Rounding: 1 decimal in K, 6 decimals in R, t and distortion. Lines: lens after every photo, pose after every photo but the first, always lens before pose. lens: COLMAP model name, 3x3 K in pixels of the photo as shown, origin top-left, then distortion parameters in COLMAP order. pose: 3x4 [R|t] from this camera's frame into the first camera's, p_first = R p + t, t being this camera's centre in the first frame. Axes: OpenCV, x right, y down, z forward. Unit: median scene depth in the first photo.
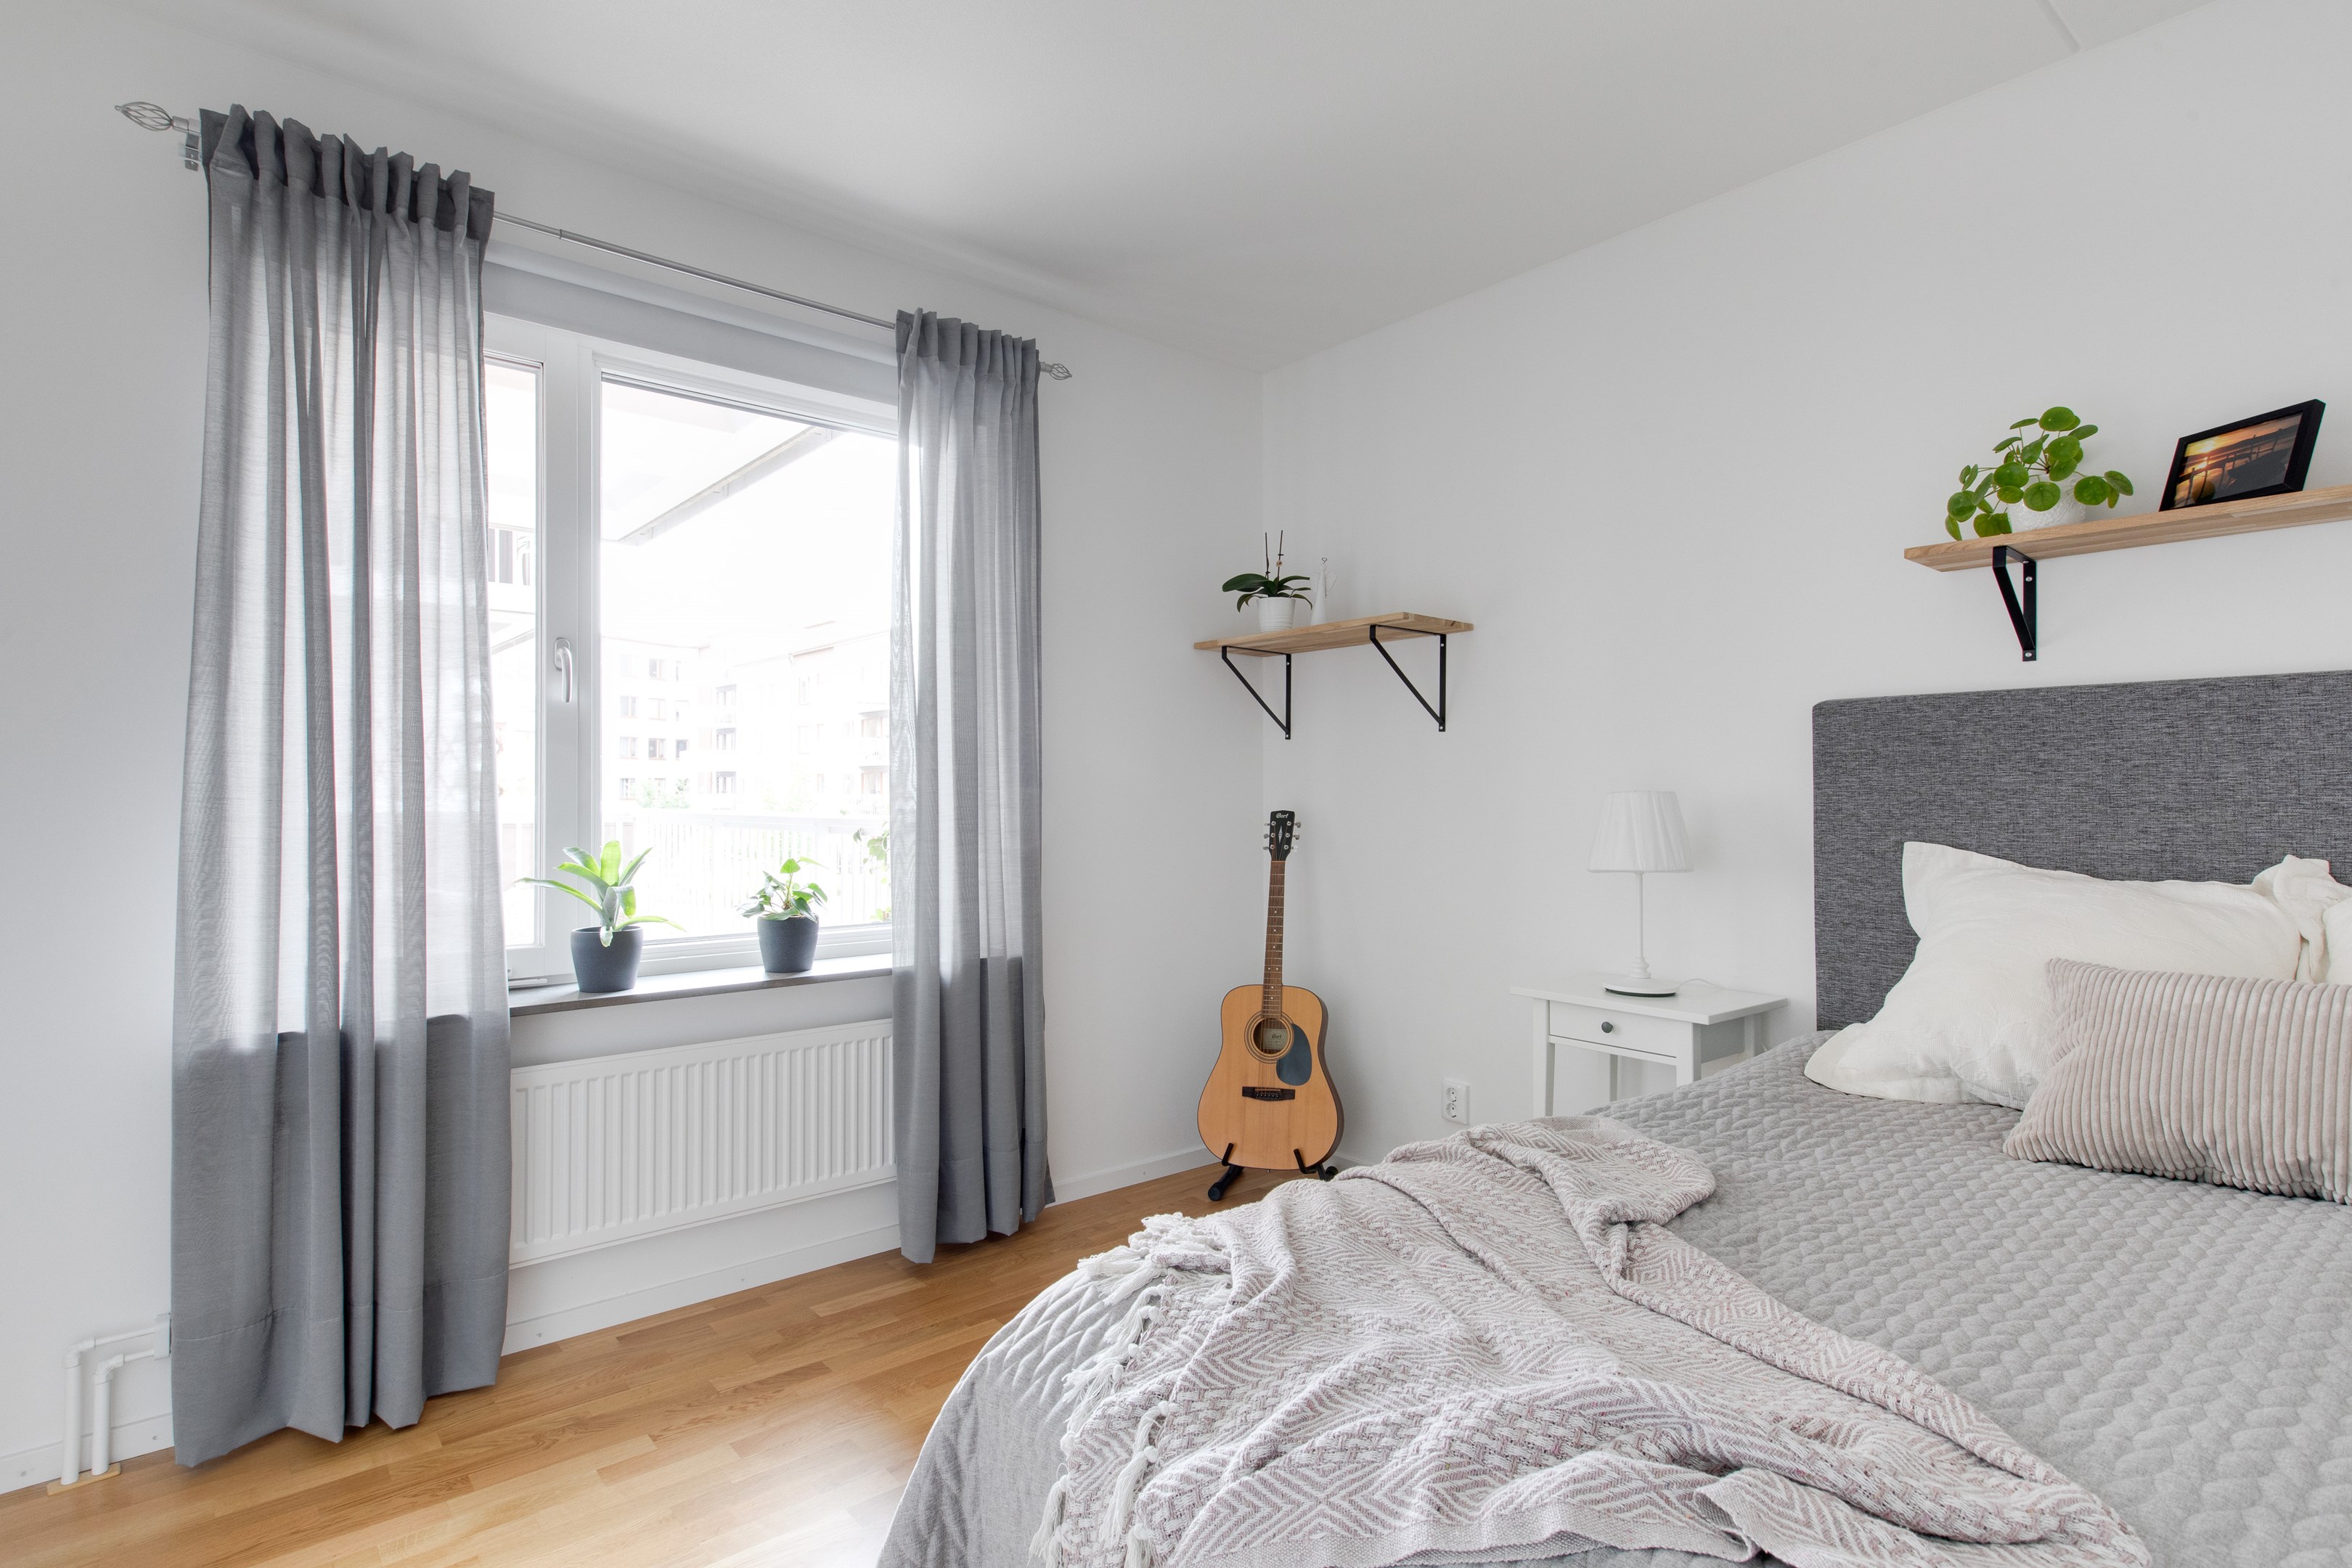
lens RADIAL K [[1223.6, 0, 1190.2], [0, 1223.6, 781.5], [0, 0, 1]] dist [0.000528, 0.001167]
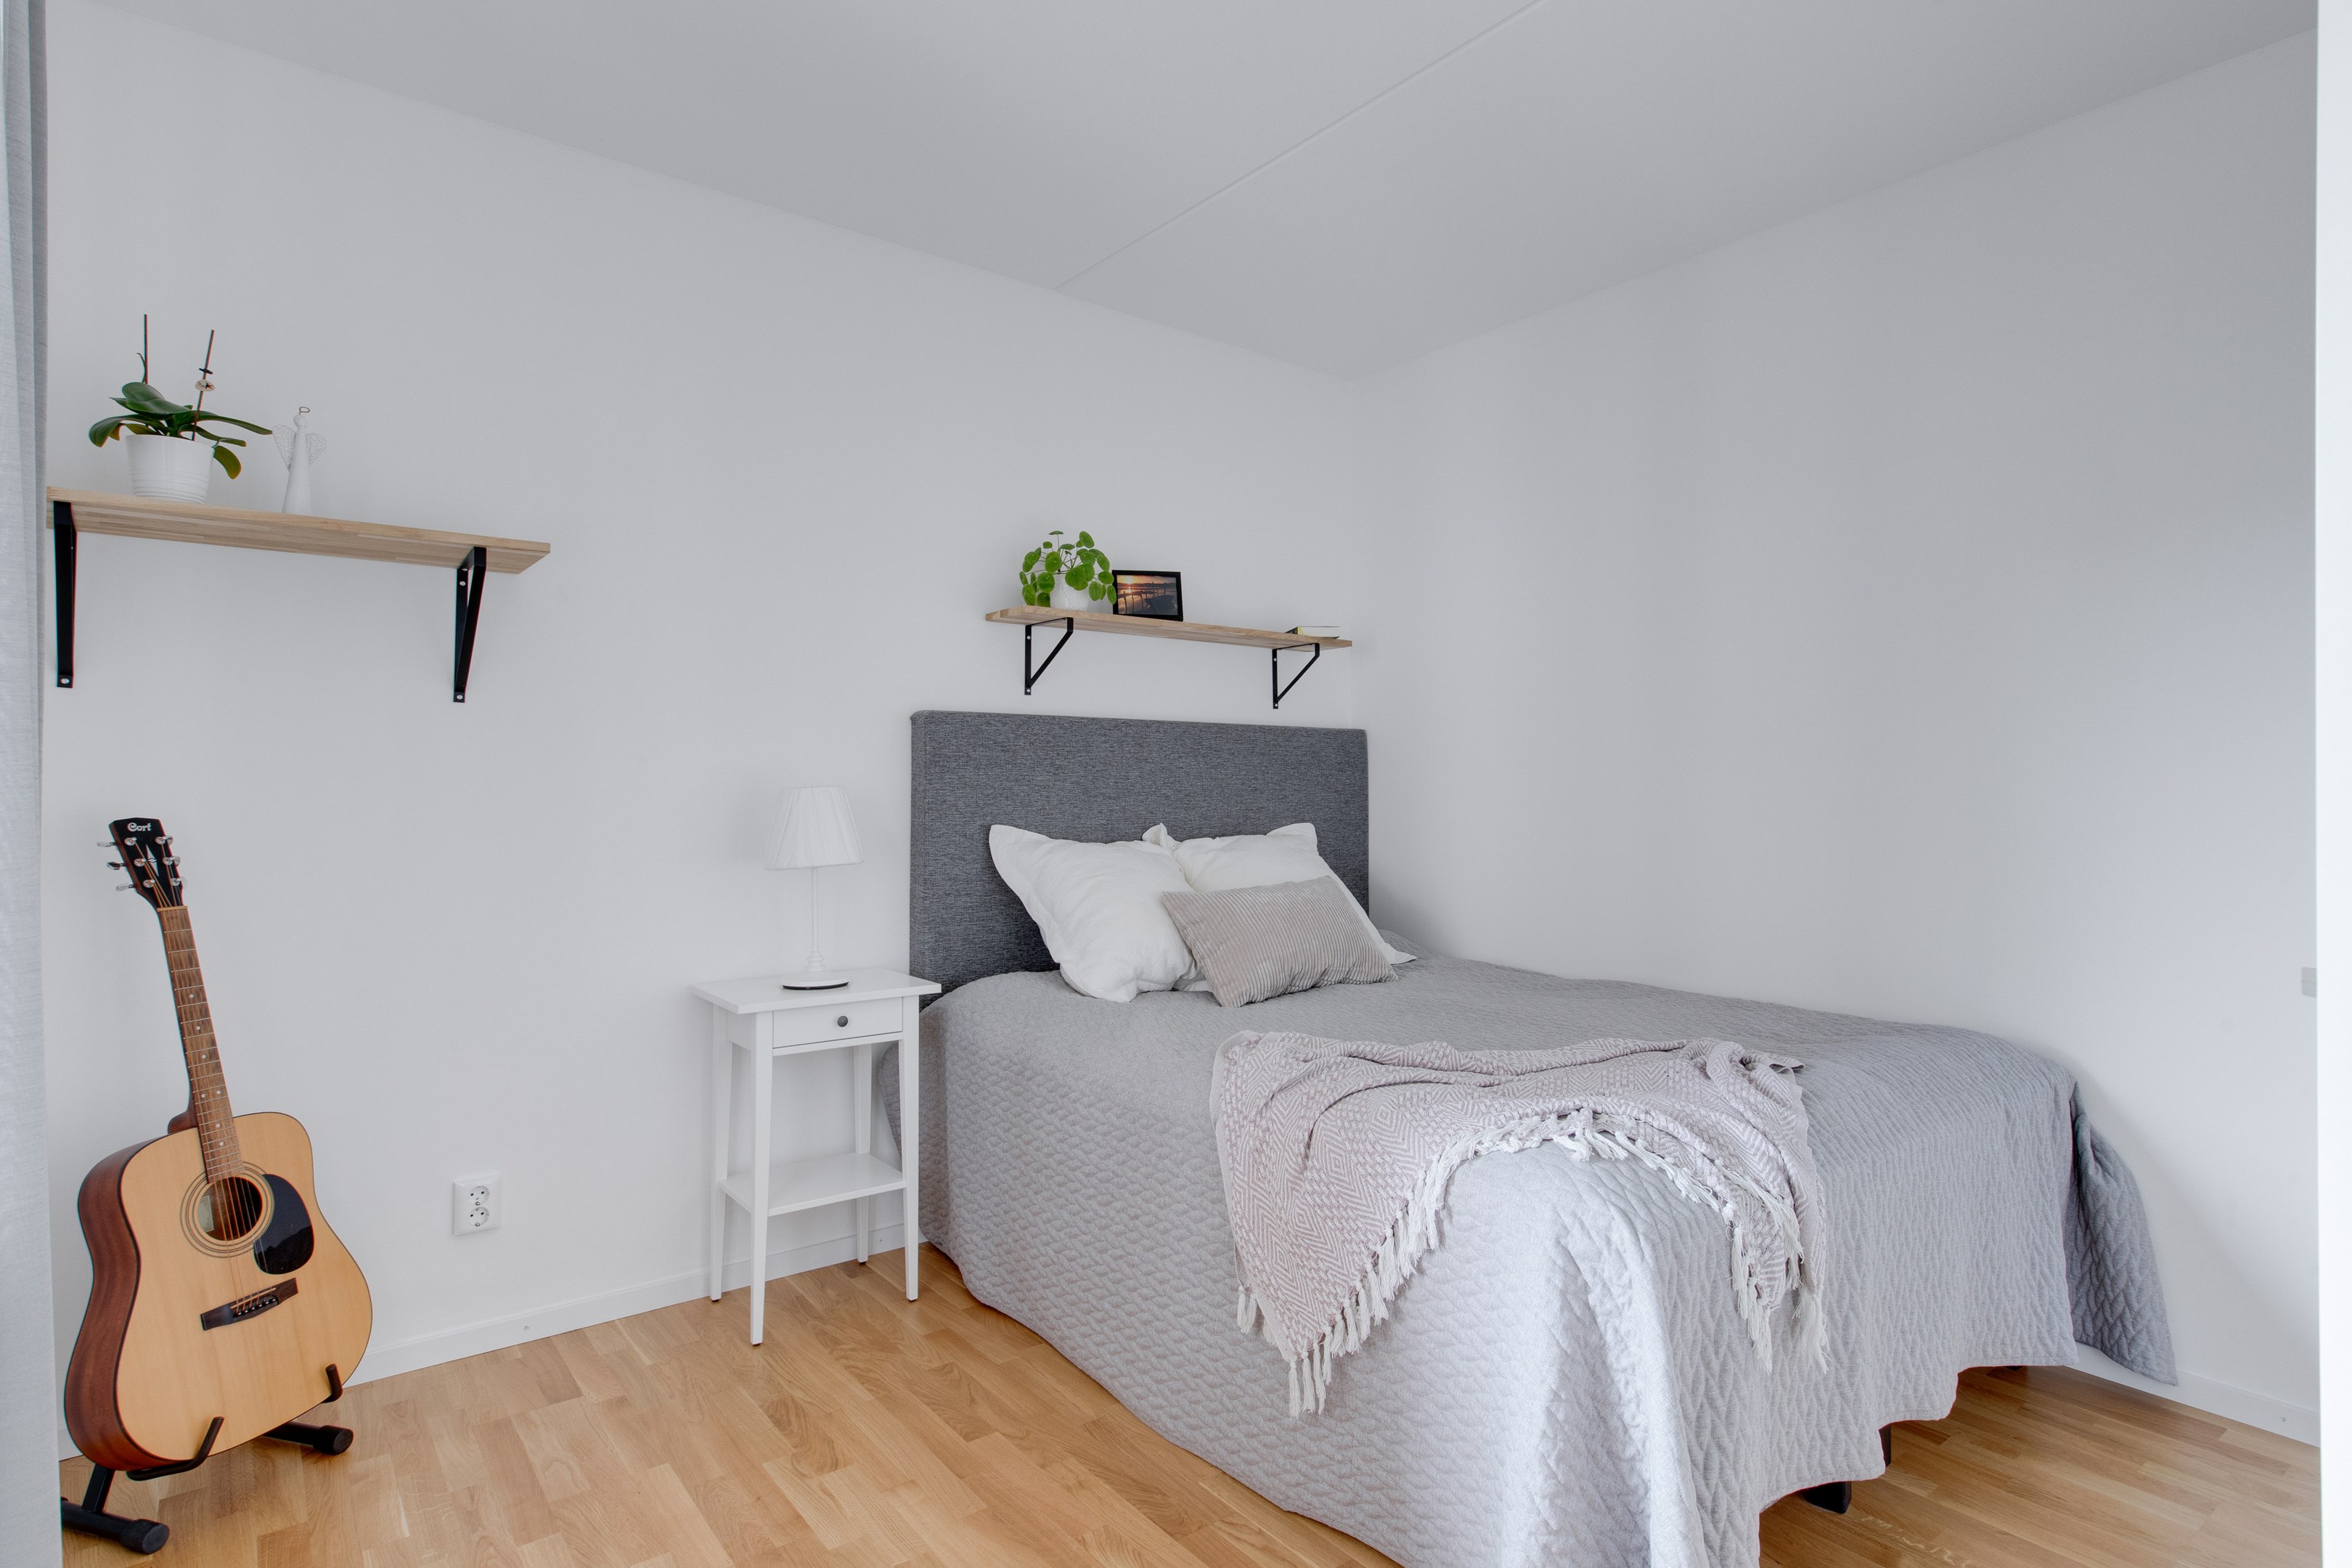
lens RADIAL K [[1223.6, 0, 1164.2], [0, 1223.6, 779.7], [0, 0, 1]] dist [0.000528, 0.001167]
pose [[0.021755, 0.009884, 0.999714, -0.701266], [-0.007707, 0.999923, -0.009718, 0.011767], [-0.999734, -0.007493, 0.021830, 0.766975]]
